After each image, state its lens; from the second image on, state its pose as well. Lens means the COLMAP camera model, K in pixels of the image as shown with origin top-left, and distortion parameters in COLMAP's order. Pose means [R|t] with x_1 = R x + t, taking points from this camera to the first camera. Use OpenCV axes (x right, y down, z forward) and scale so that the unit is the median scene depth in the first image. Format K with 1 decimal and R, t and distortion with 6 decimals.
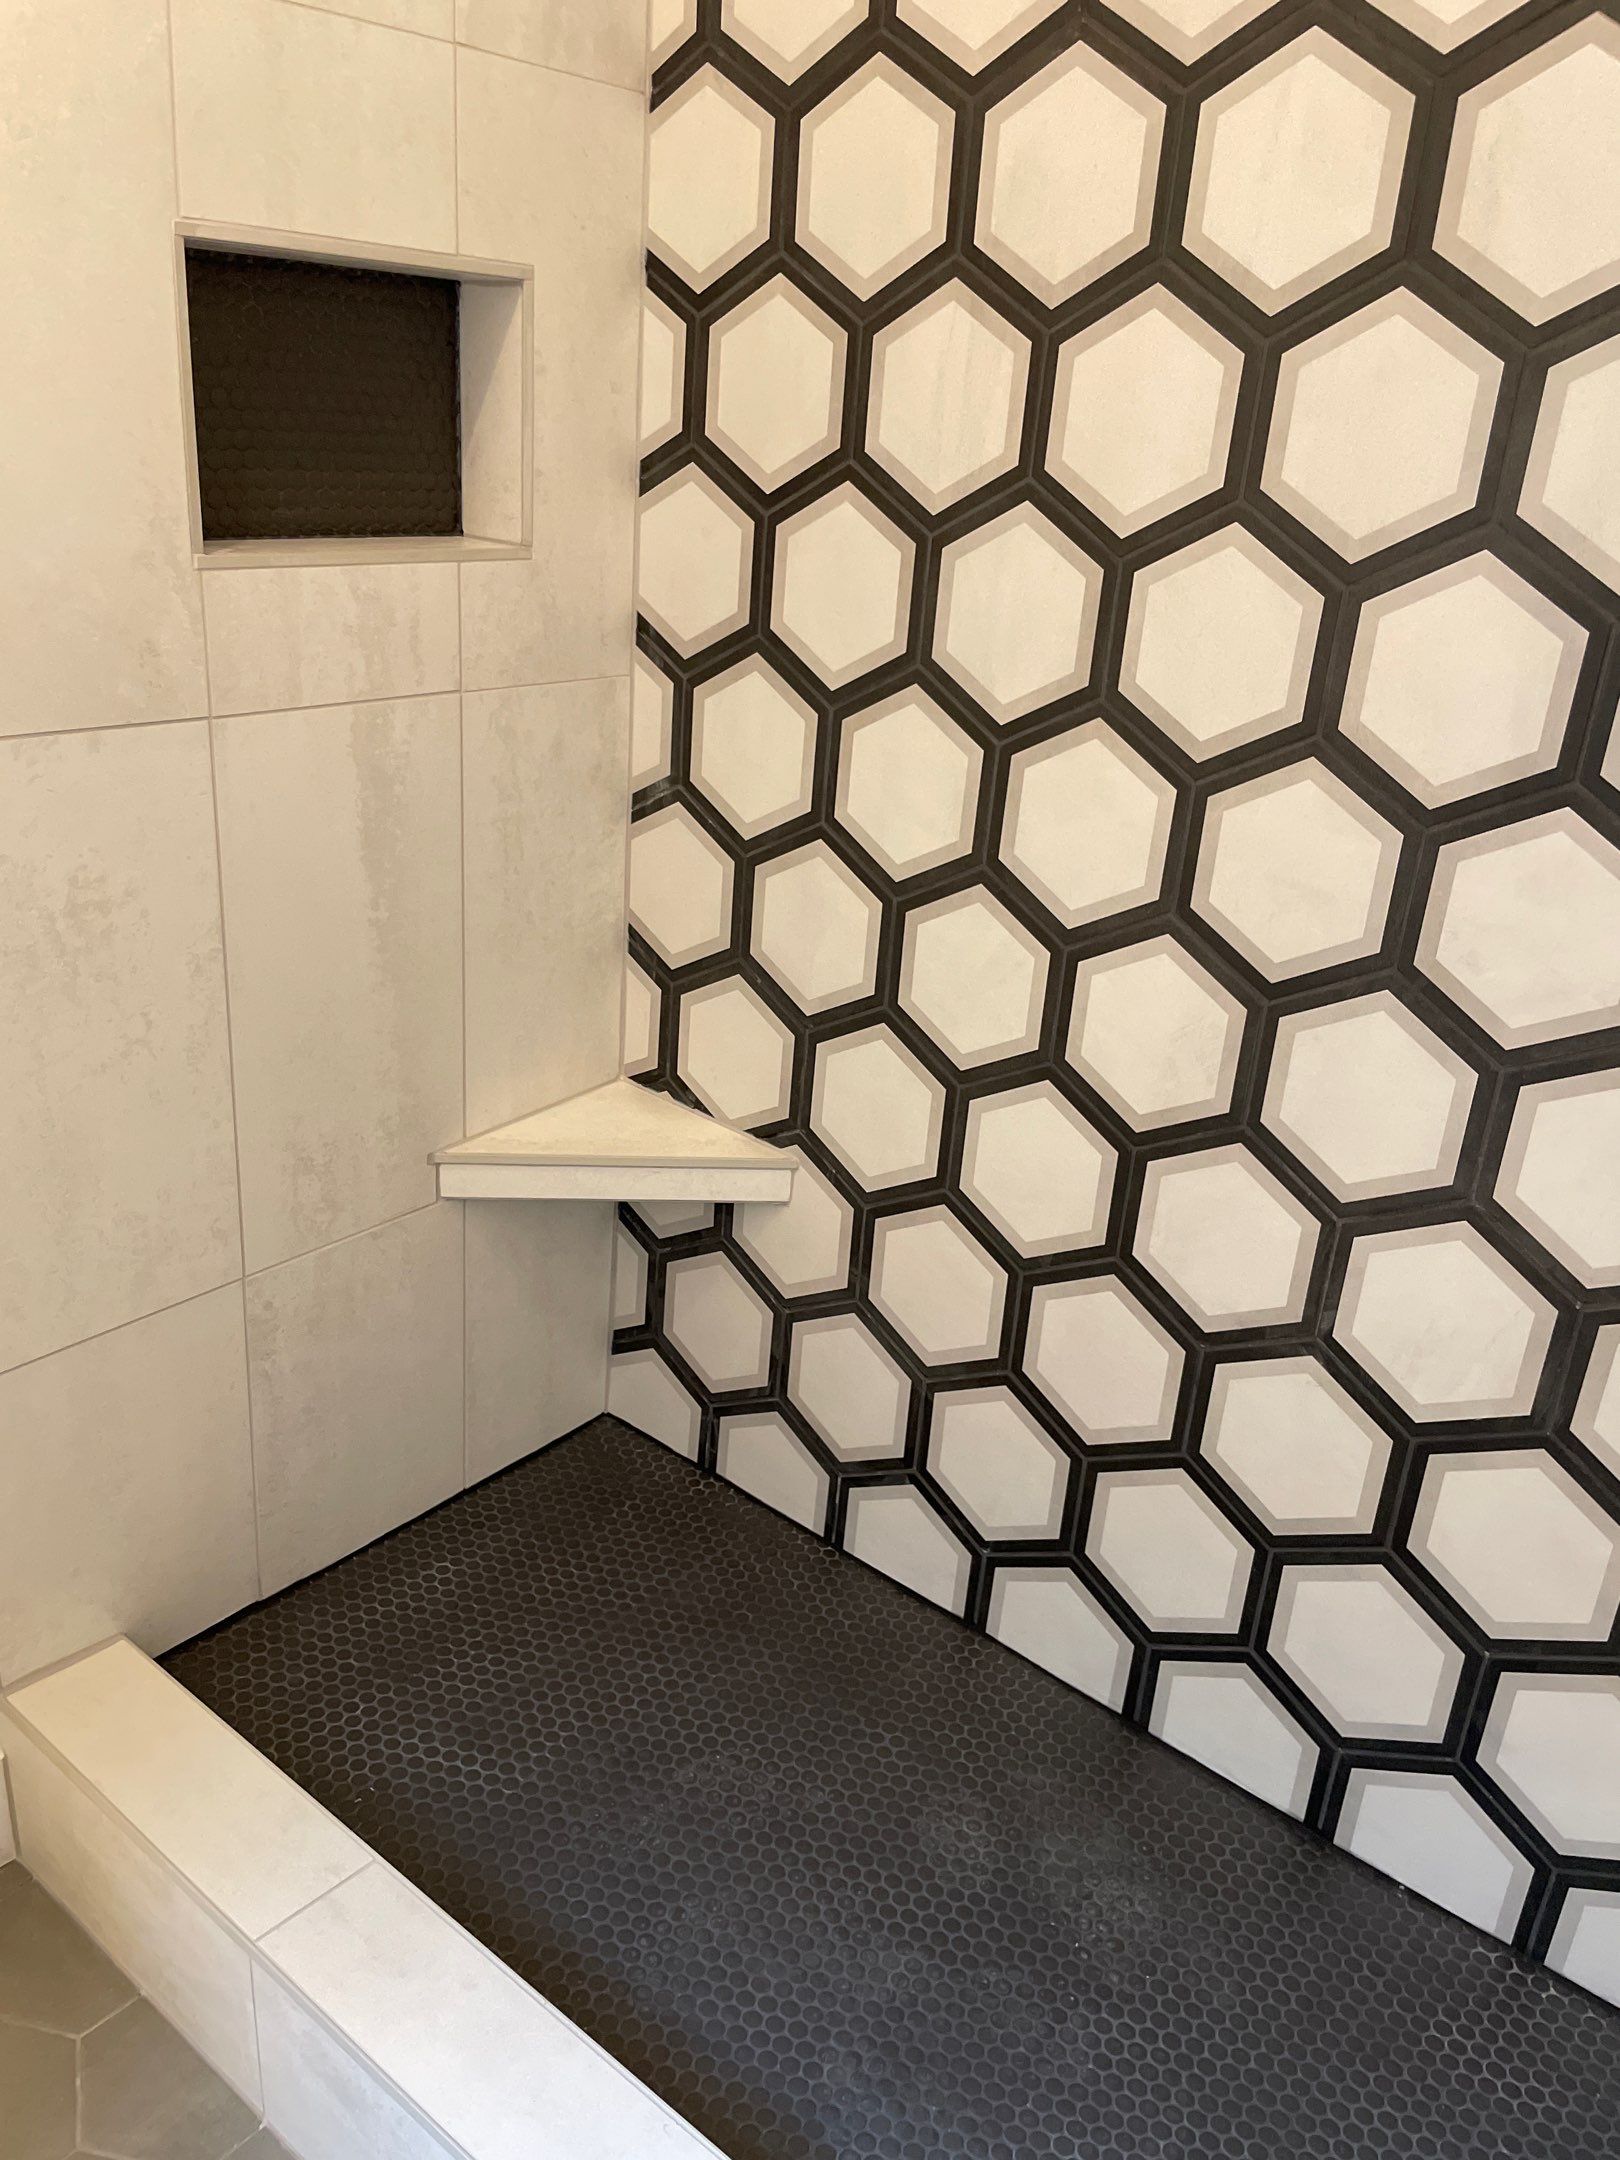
lens RADIAL K [[1635.9, 0, 810.9], [0, 1635.9, 1062.2], [0, 0, 1]] dist [0.084214, -0.119848]
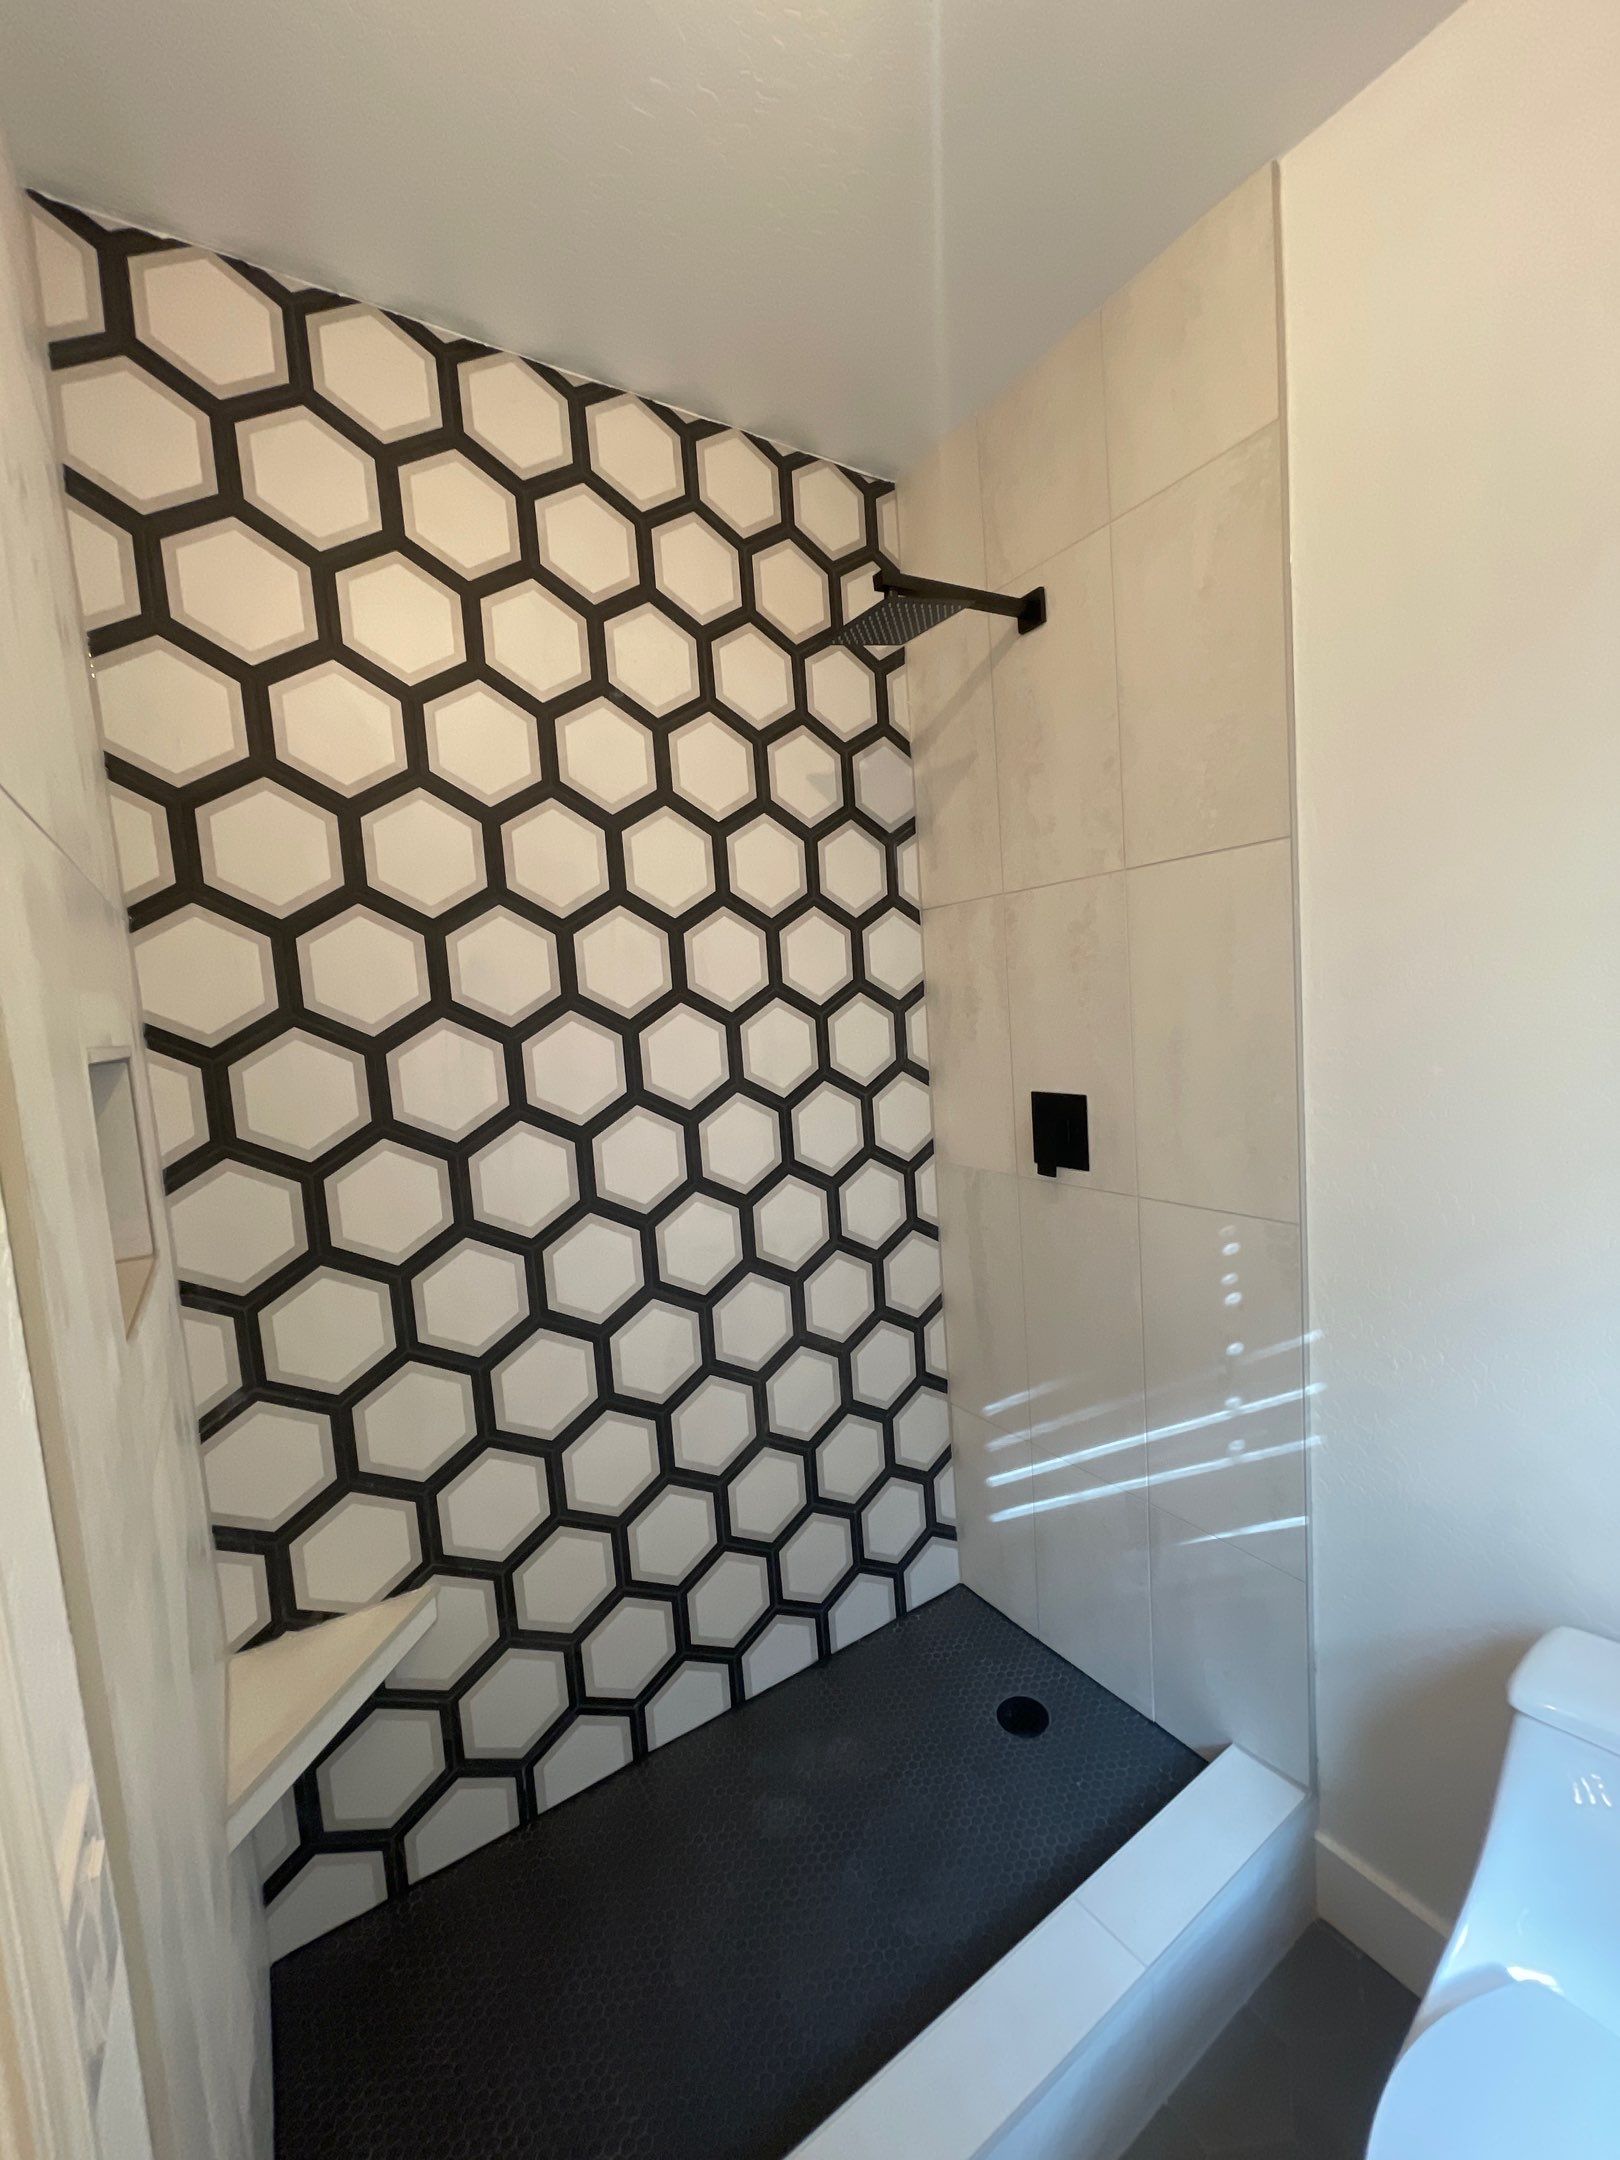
lens RADIAL K [[901.7, 0, 825.1], [0, 901.7, 1072.8], [0, 0, 1]] dist [-0.001629, 0.001782]
pose [[0.284338, -0.176129, 0.942407, -0.631080], [0.433960, 0.900160, 0.037302, -0.245970], [-0.854886, 0.398360, 0.332383, 0.308558]]
